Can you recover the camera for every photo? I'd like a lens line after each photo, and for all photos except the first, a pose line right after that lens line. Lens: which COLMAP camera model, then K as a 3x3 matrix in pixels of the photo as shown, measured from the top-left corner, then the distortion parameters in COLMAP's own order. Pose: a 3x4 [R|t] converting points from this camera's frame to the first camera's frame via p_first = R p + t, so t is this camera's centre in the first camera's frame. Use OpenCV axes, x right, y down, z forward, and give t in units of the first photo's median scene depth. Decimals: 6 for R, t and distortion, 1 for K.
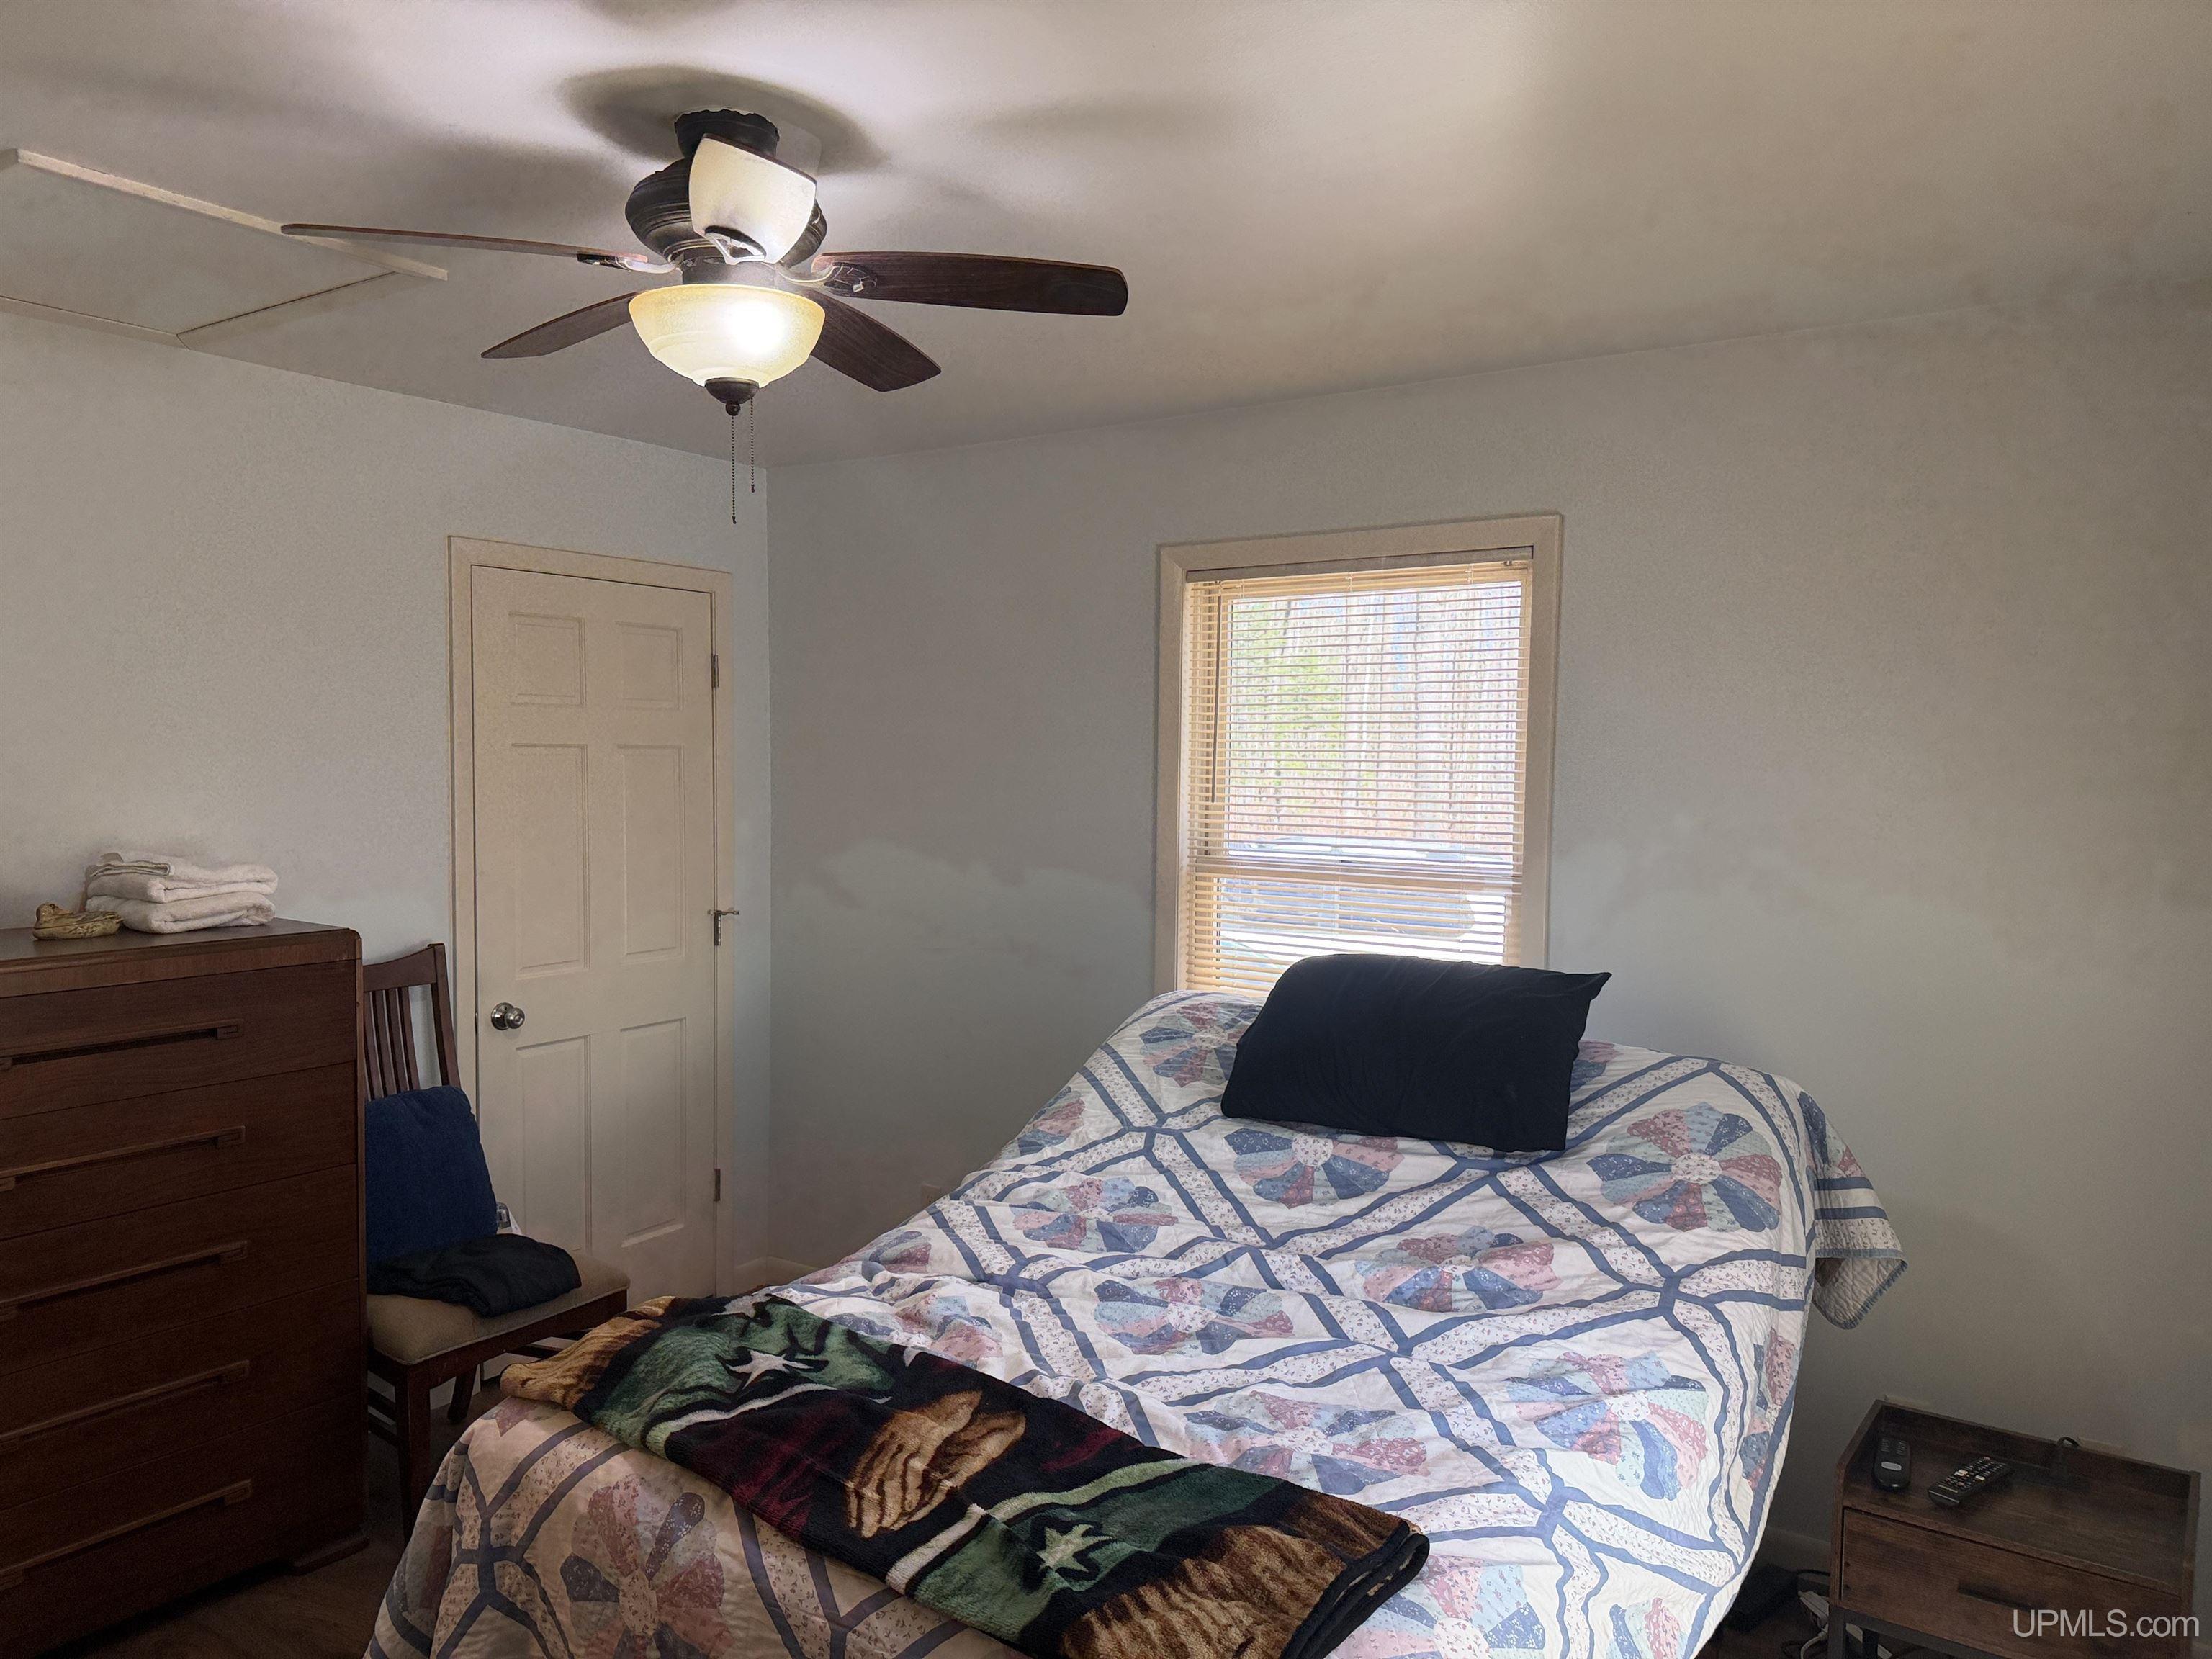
lens RADIAL K [[1560.2, 0, 1107.4], [0, 1560.2, 837.6], [0, 0, 1]] dist [0.088931, -0.137562]
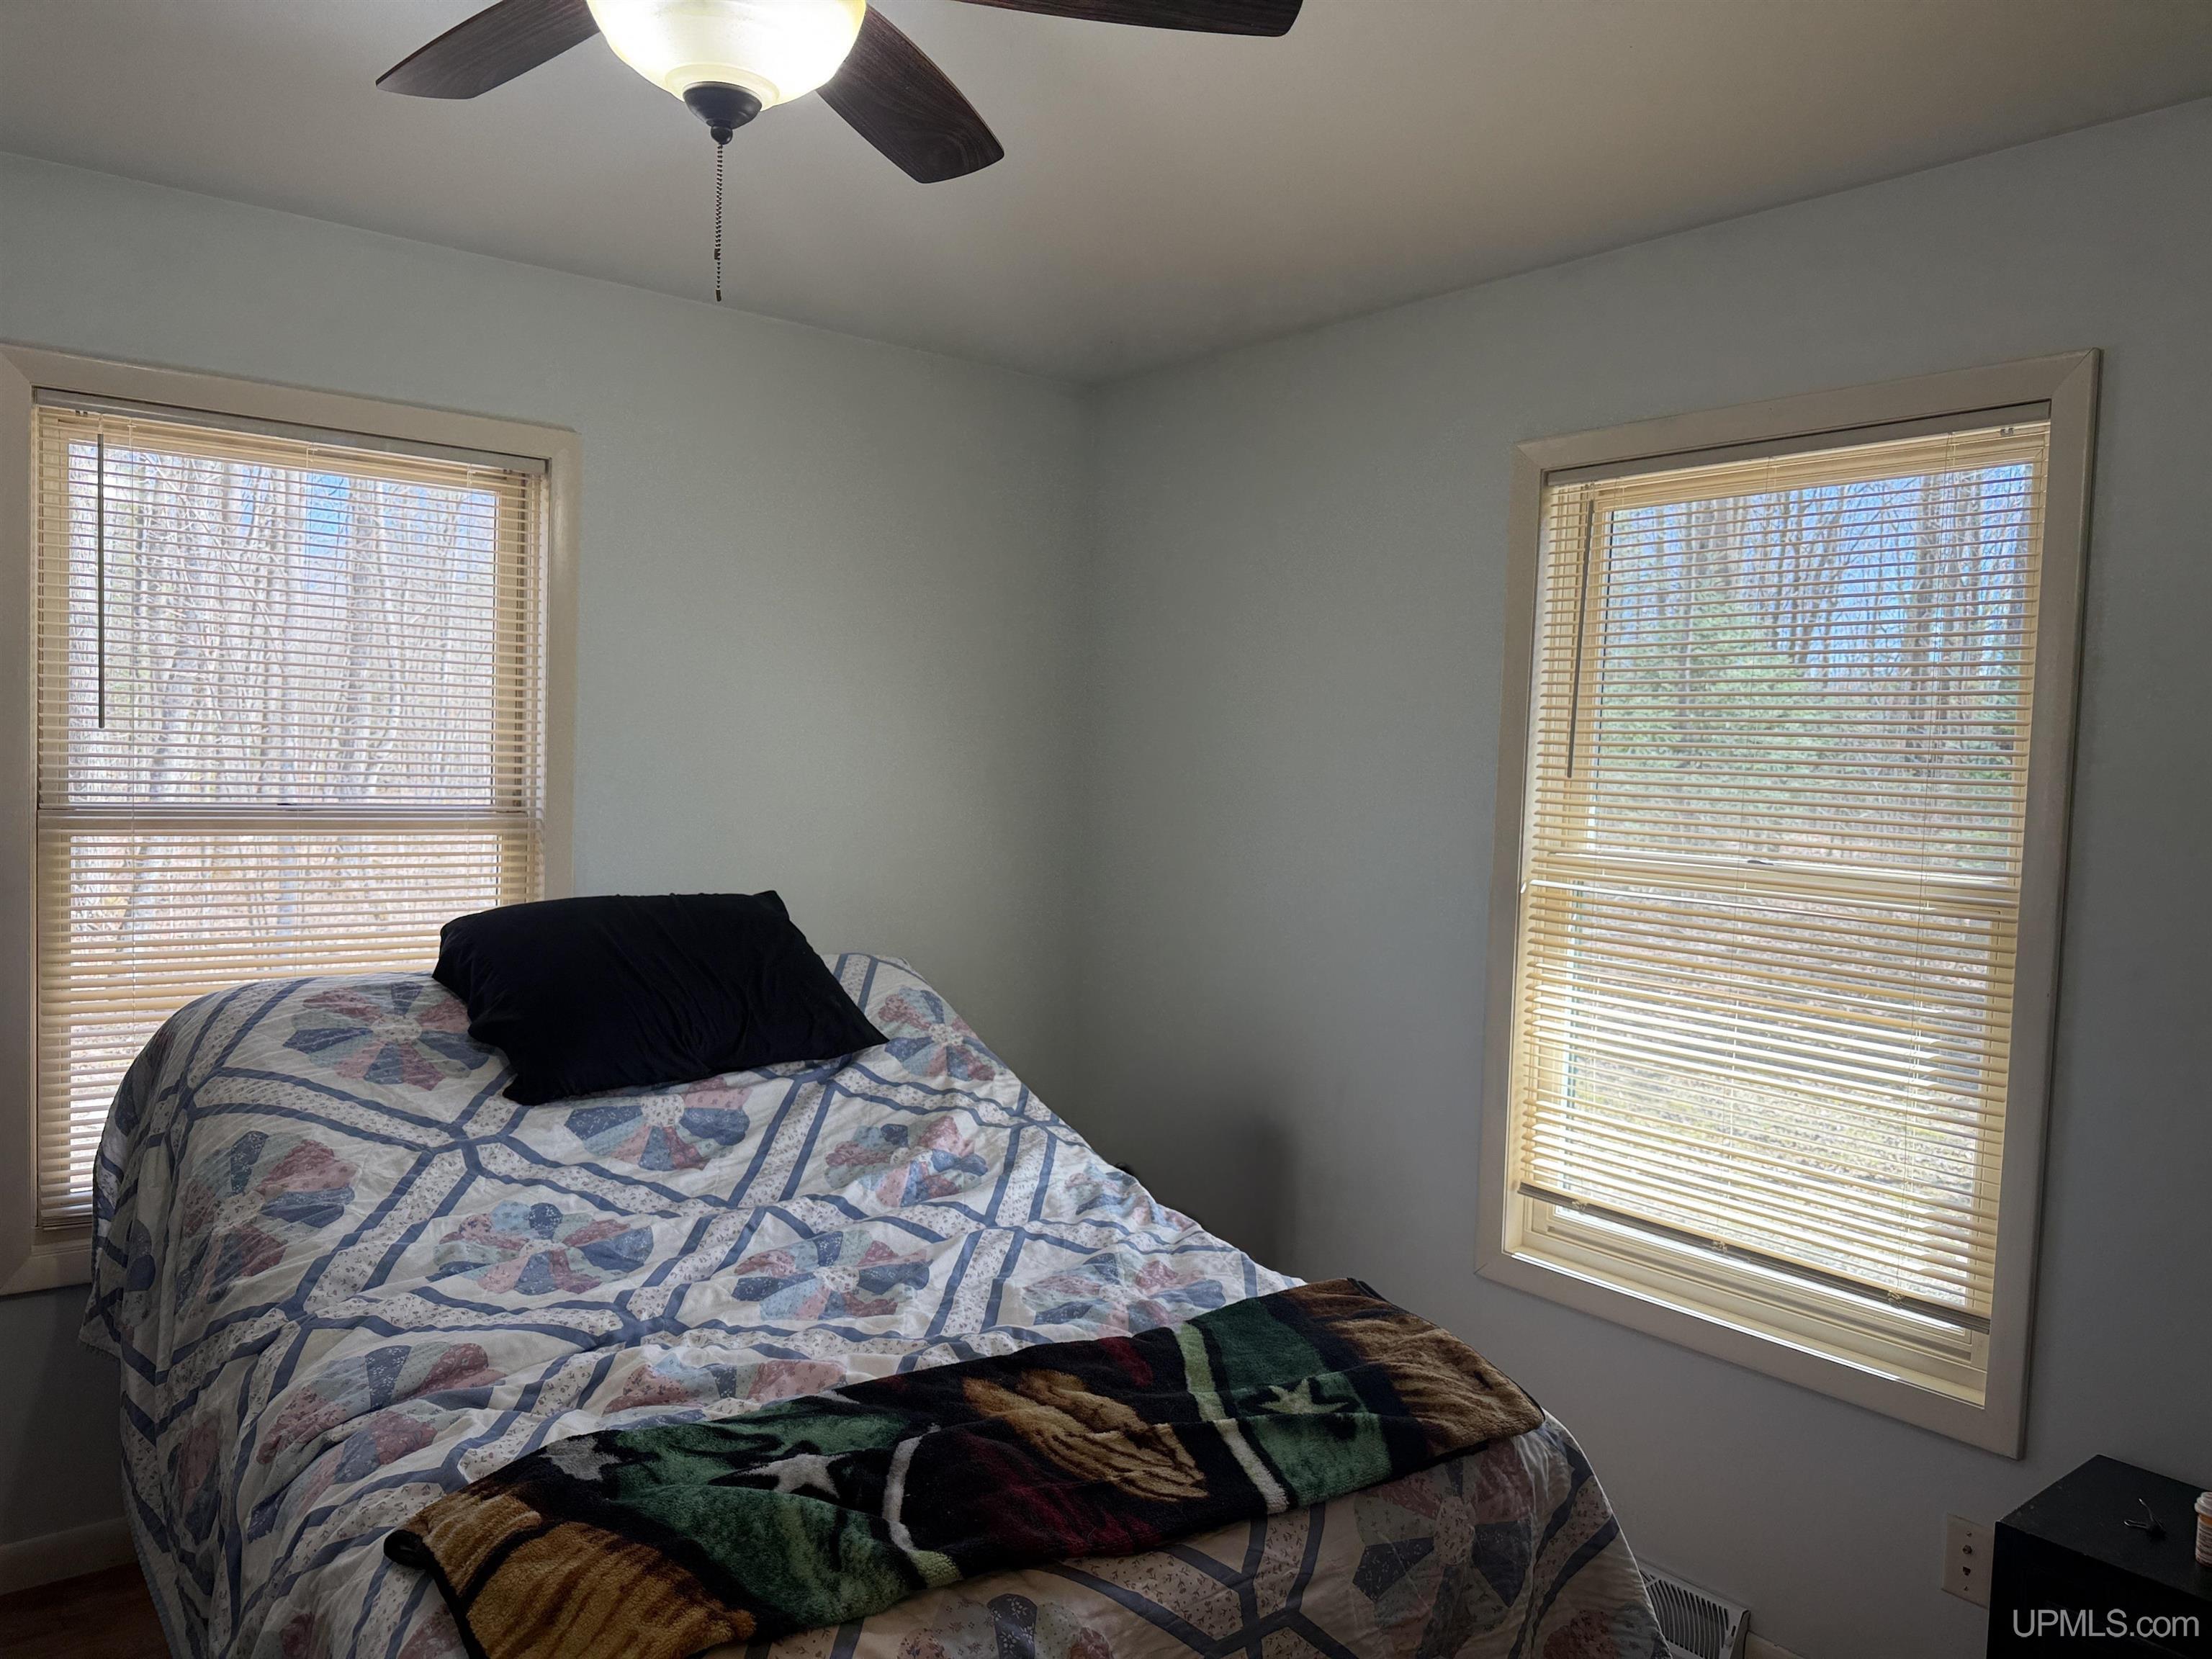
lens RADIAL K [[1562.6, 0, 1110.2], [0, 1562.6, 842.1], [0, 0, 1]] dist [-0.000202, -0.008344]
pose [[0.279275, -0.057052, 0.958515, -0.761071], [0.028382, 0.998288, 0.051150, 0.008562], [-0.959792, 0.012920, 0.280416, 0.586009]]
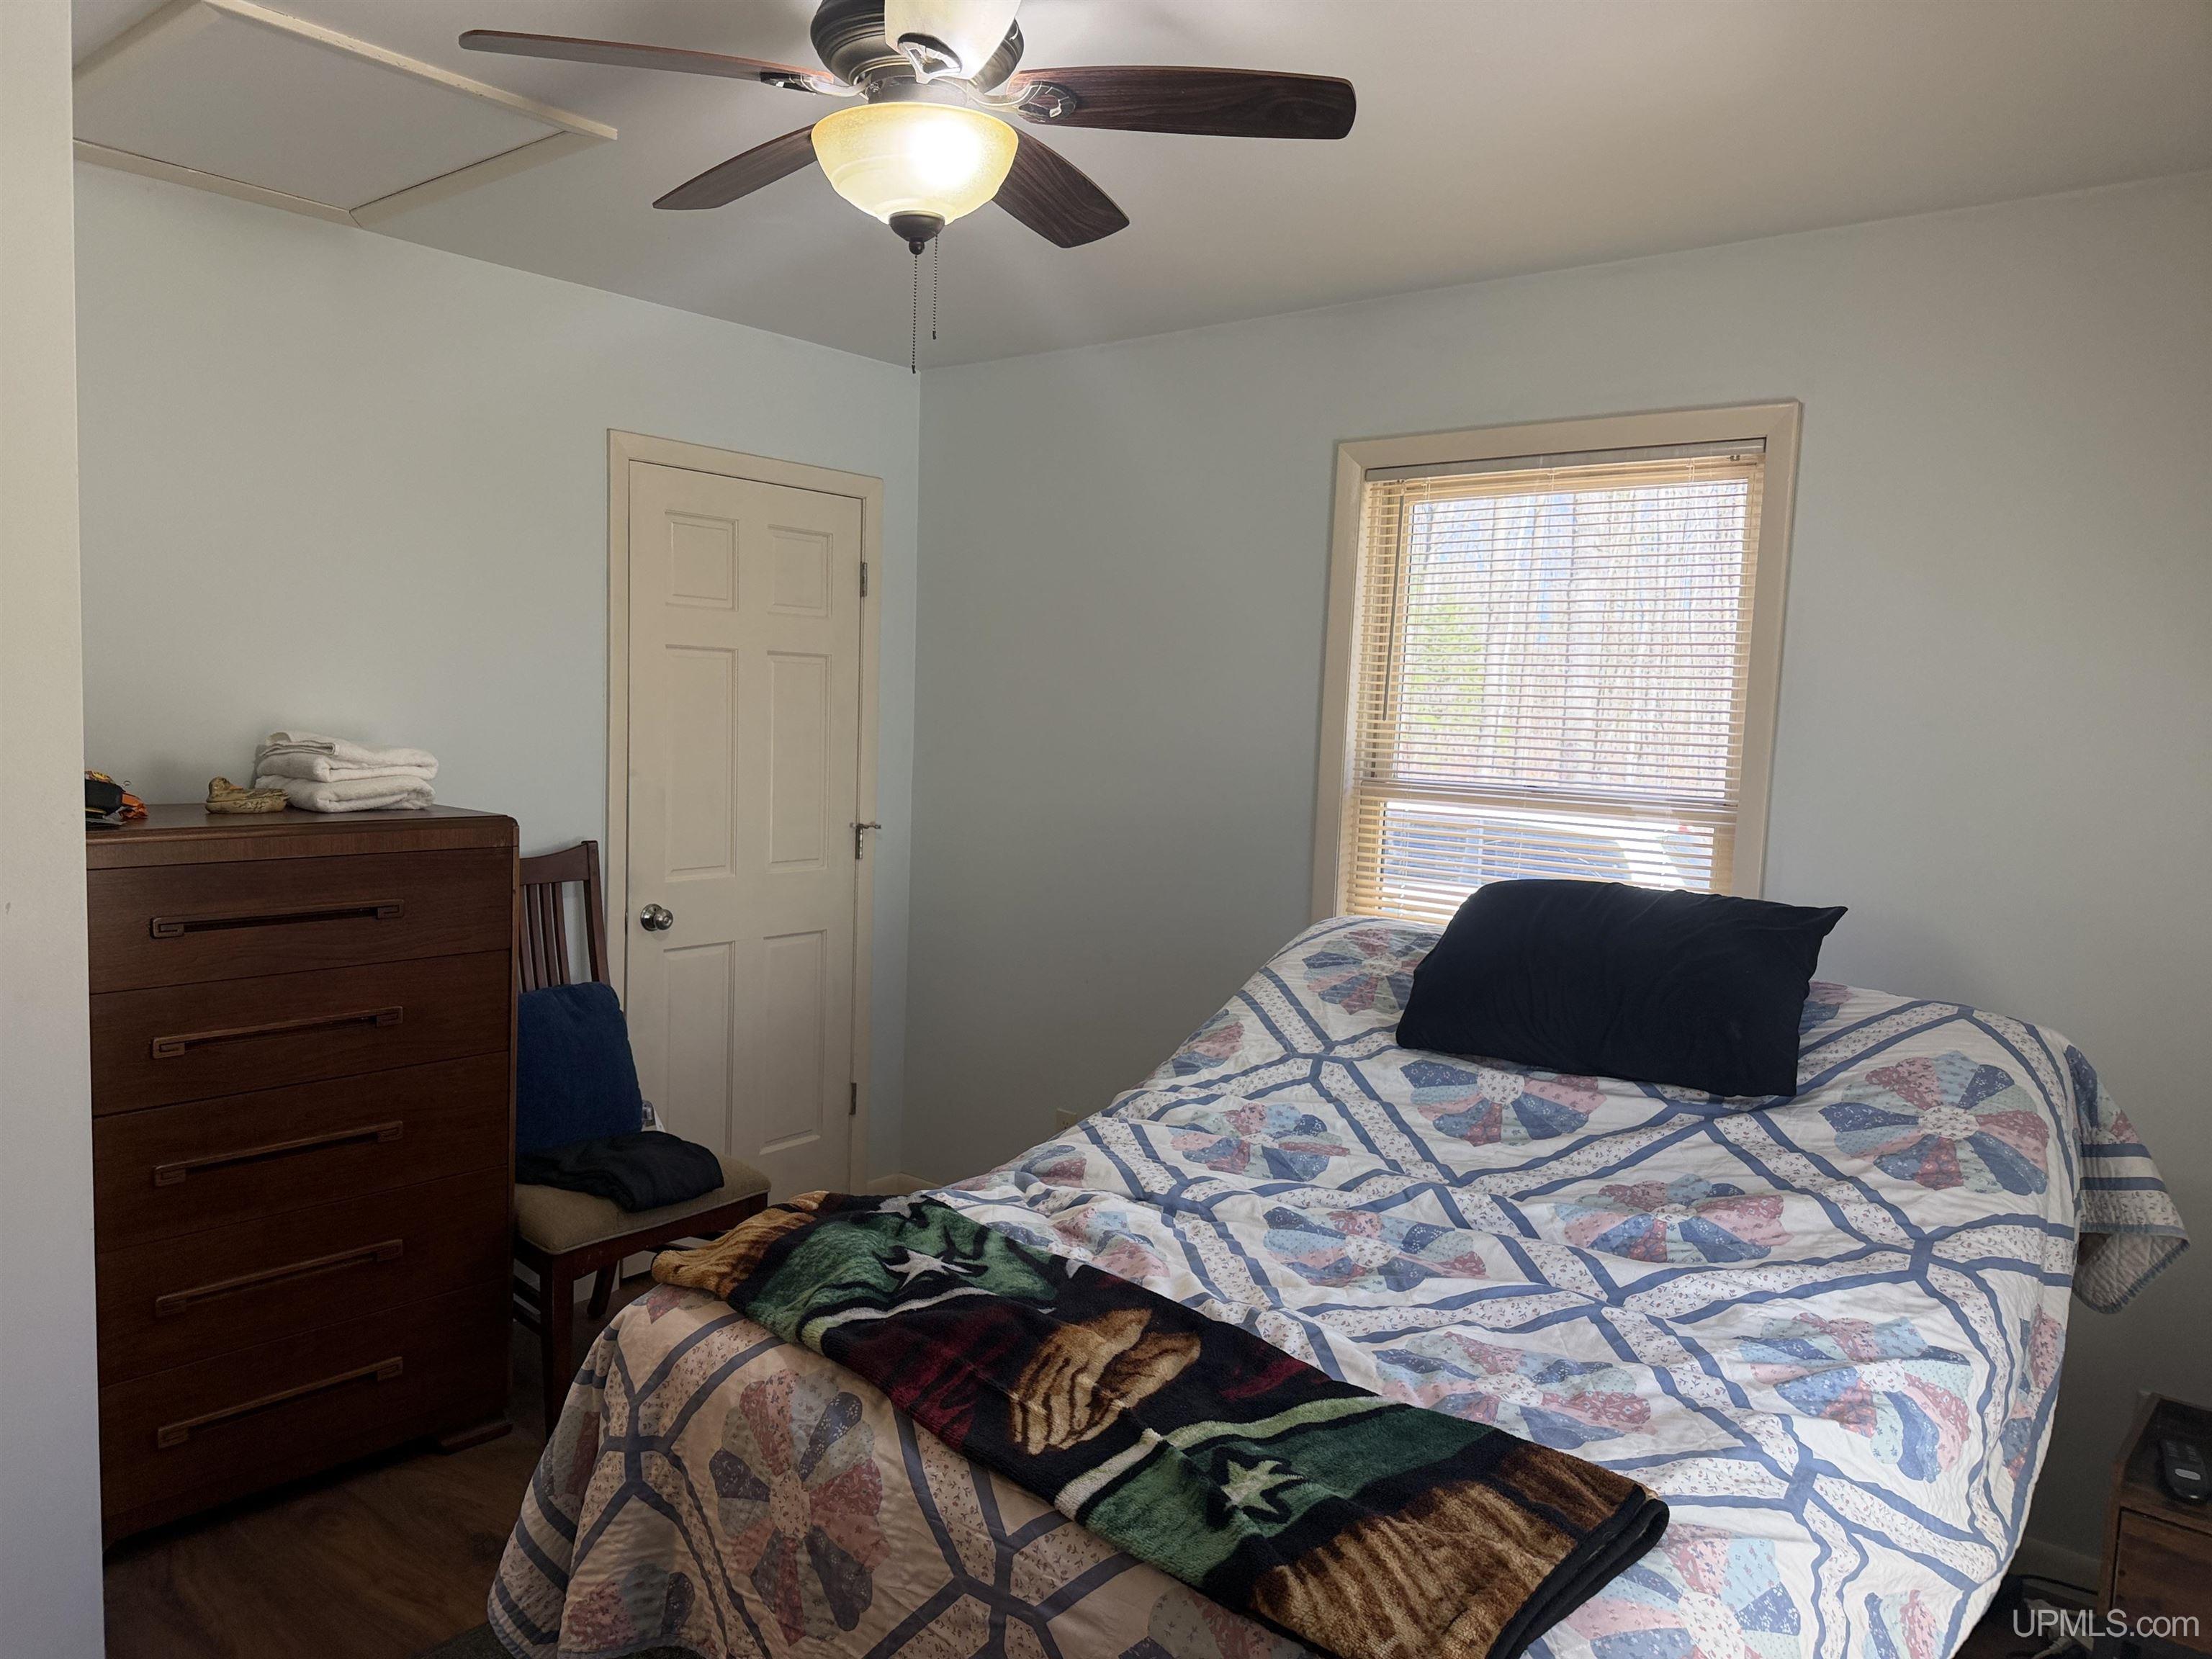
lens RADIAL K [[1581.3, 0, 1075.6], [0, 1581.3, 834.6], [0, 0, 1]] dist [0.035493, -0.041065]
pose [[0.995266, 0.039847, -0.088647, -0.046043], [-0.037590, 0.998929, 0.026986, 0.043561], [0.089628, -0.023526, 0.995697, 0.068478]]
